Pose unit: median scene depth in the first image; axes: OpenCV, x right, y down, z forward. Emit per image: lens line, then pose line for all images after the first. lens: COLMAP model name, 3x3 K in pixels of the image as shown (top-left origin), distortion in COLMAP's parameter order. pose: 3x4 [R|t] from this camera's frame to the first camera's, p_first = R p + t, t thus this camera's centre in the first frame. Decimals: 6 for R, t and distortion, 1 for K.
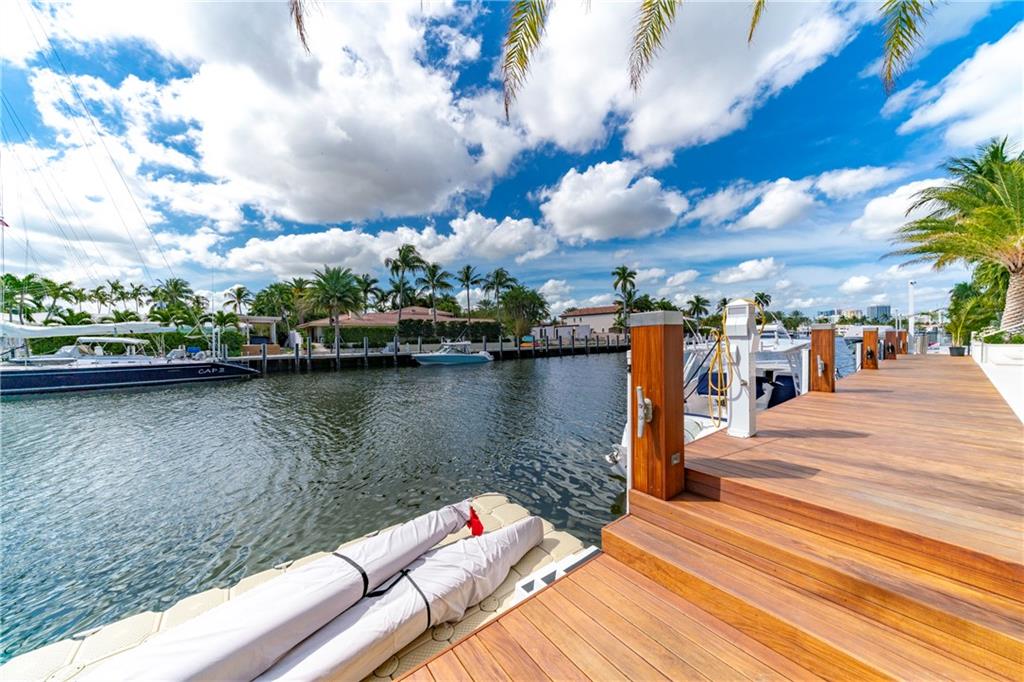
lens RADIAL K [[348.7, 0, 513.0], [0, 348.7, 337.1], [0, 0, 1]] dist [-0.000260, -0.000057]
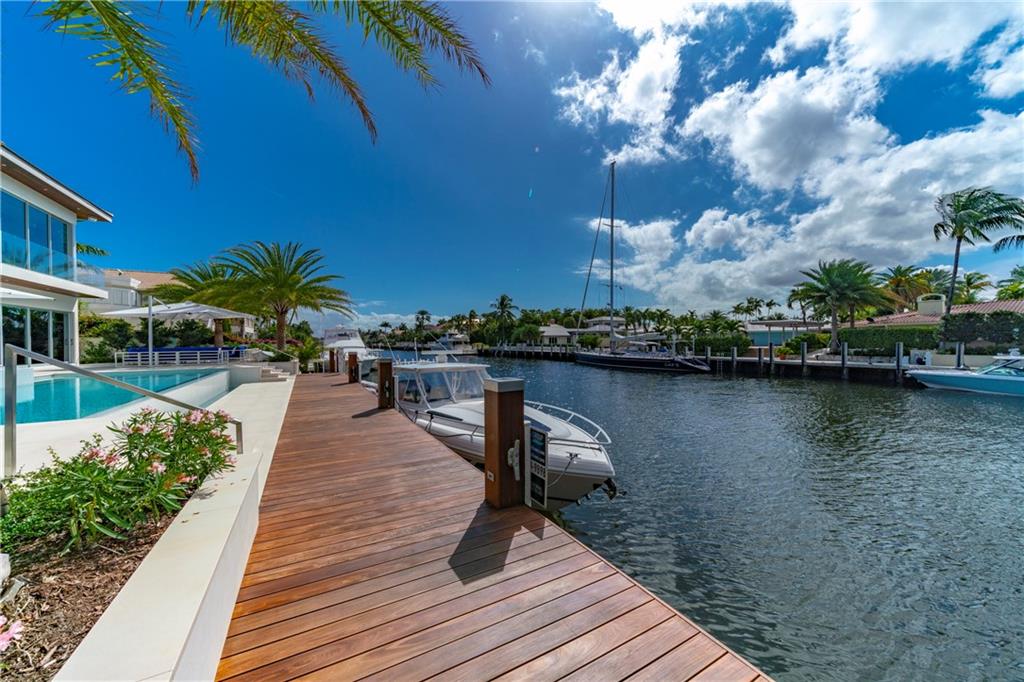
lens RADIAL K [[353.7, 0, 512.0], [0, 353.7, 341.0], [0, 0, 1]] dist [0.005021, 0.000020]
pose [[-0.147760, 0.012120, -0.988949, 0.408240], [0.006976, 0.999913, 0.011212, -0.015634], [0.988999, -0.005242, -0.147832, 0.286316]]
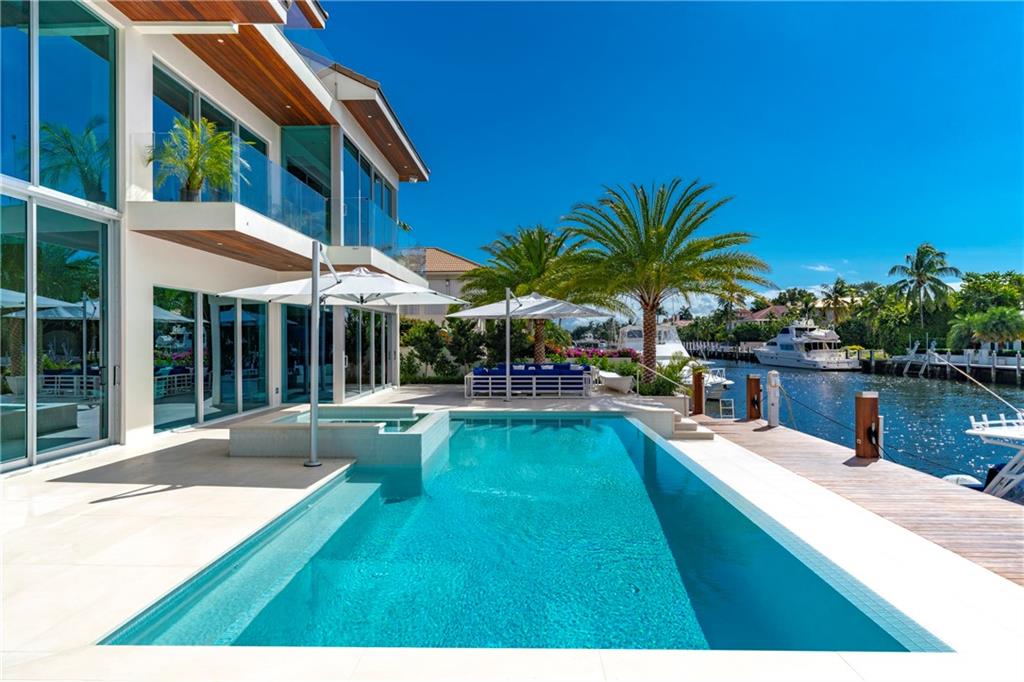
lens RADIAL K [[626.4, 0, 516.1], [0, 626.4, 339.3], [0, 0, 1]] dist [-0.001544, 0.000087]
pose [[-0.634521, 0.011825, -0.772816, 0.408562], [0.006466, 0.999929, 0.009992, -0.017412], [0.772879, 0.001343, -0.634552, 0.267697]]
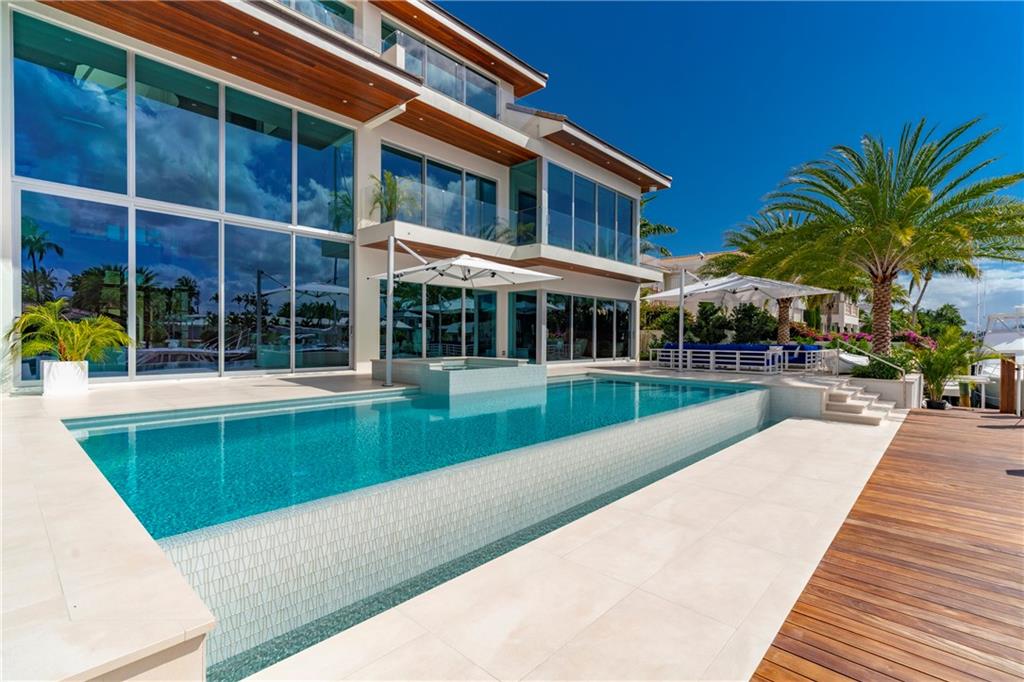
lens RADIAL K [[486.1, 0, 512.4], [0, 486.1, 345.7], [0, 0, 1]] dist [-0.000316, -0.000071]
pose [[-0.986729, 0.006184, -0.162257, 0.393026], [0.002658, 0.999756, 0.021943, -0.015392], [0.162353, 0.021221, -0.986505, 0.274921]]
